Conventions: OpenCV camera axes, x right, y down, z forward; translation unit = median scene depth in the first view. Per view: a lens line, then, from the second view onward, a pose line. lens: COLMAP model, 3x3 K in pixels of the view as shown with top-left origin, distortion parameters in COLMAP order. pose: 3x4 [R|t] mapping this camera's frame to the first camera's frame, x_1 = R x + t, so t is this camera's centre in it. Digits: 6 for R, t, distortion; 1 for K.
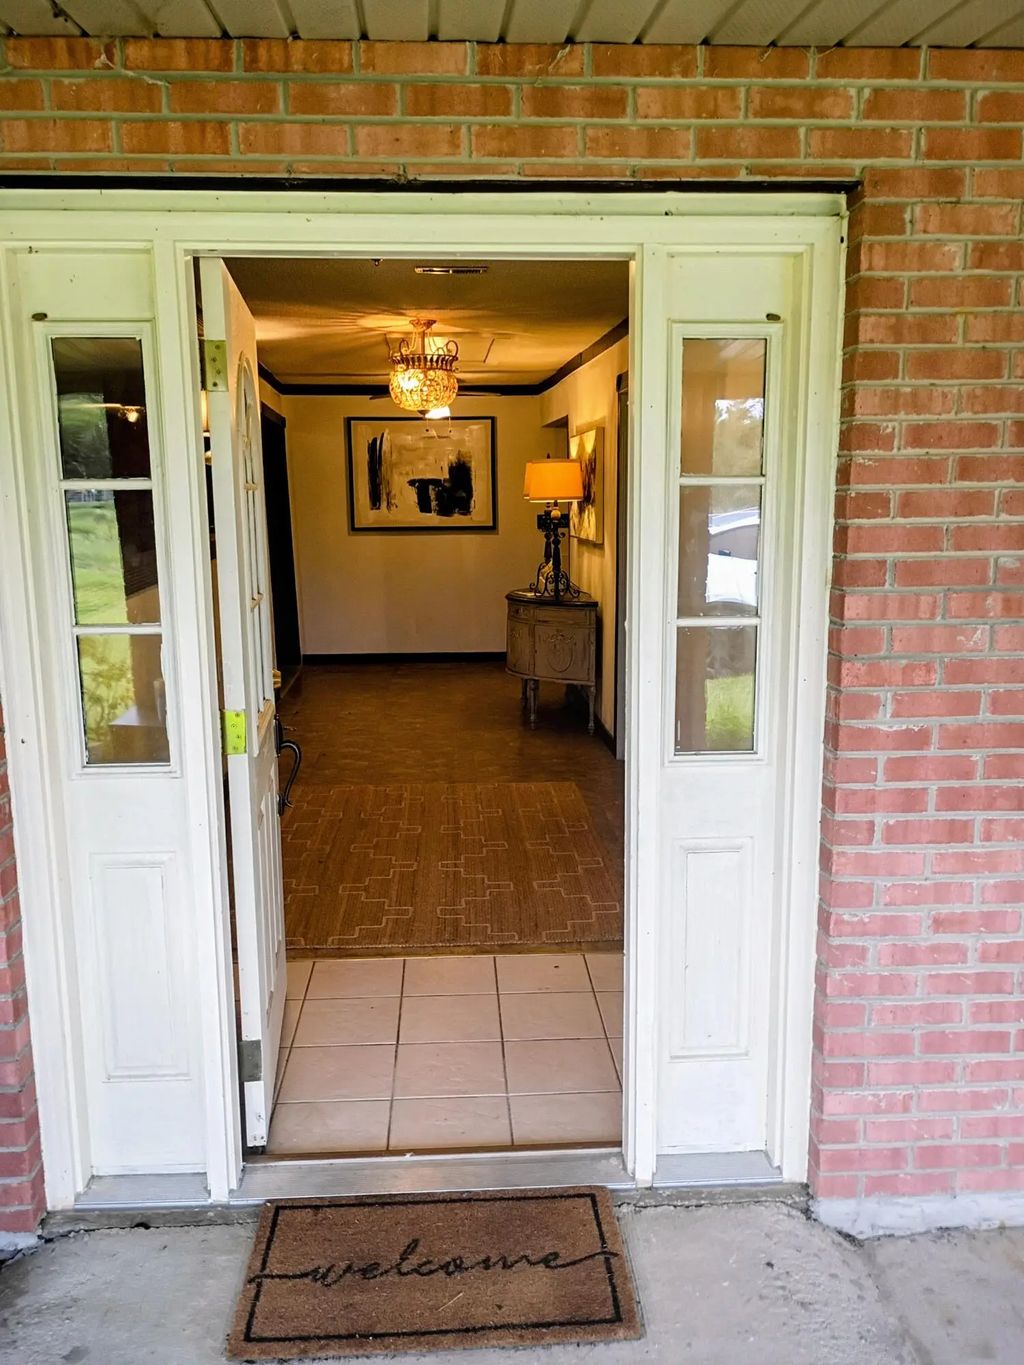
lens RADIAL K [[1167.2, 0, 522.4], [0, 1167.2, 685.3], [0, 0, 1]] dist [0.007791, -0.009894]
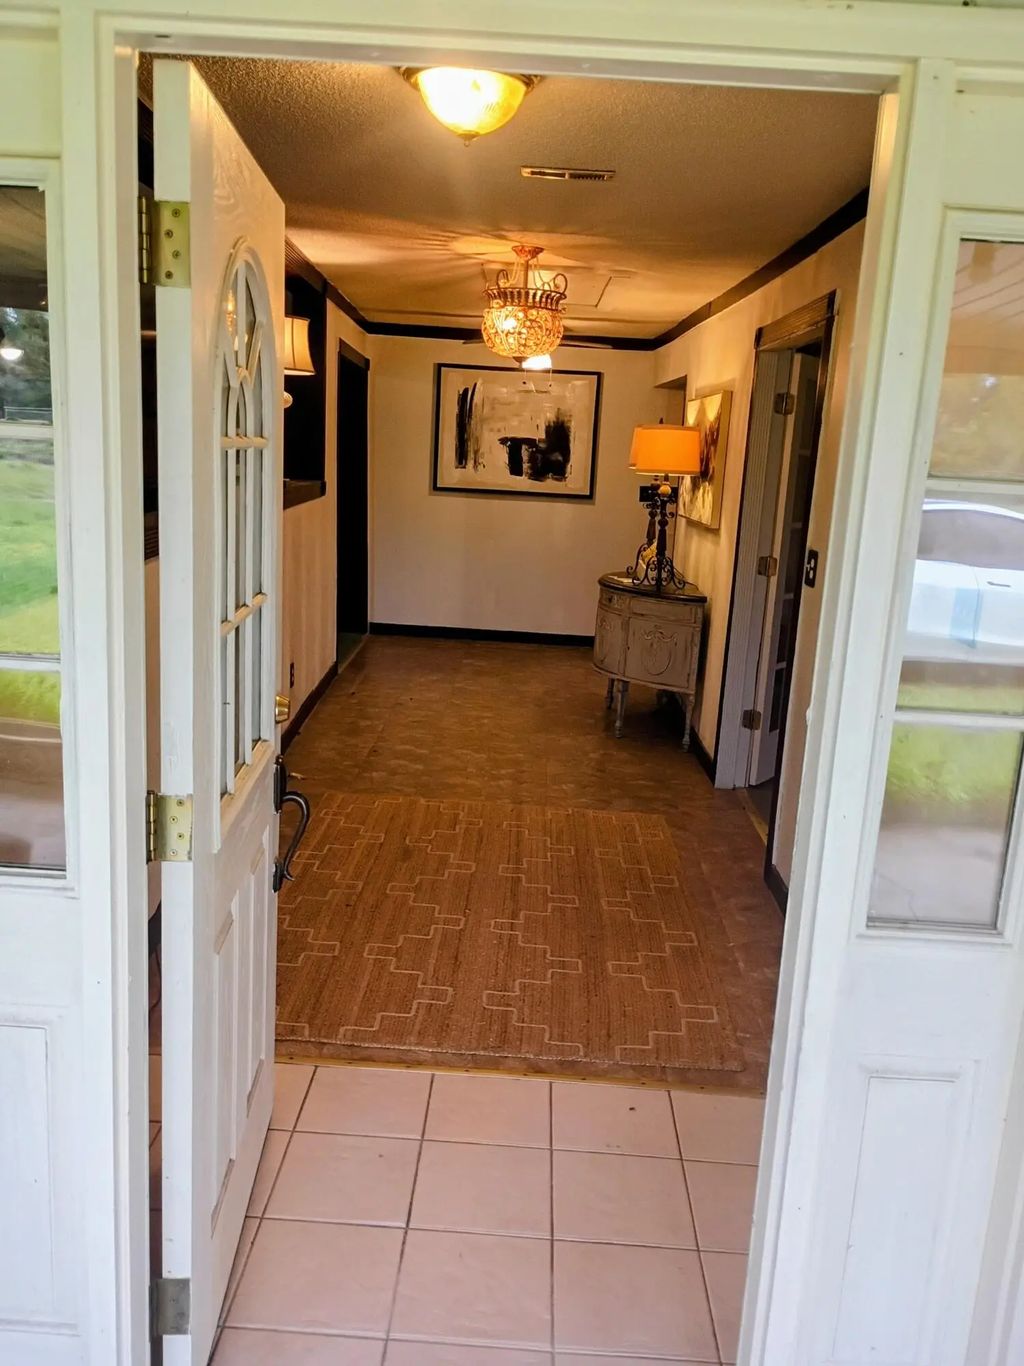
lens RADIAL K [[1168.1, 0, 499.0], [0, 1168.1, 683.1], [0, 0, 1]] dist [0.007791, -0.009894]
pose [[0.992882, 0.082642, -0.085764, -0.008823], [-0.079801, 0.996159, 0.036048, -0.032609], [0.088413, -0.028947, 0.995663, 0.161088]]
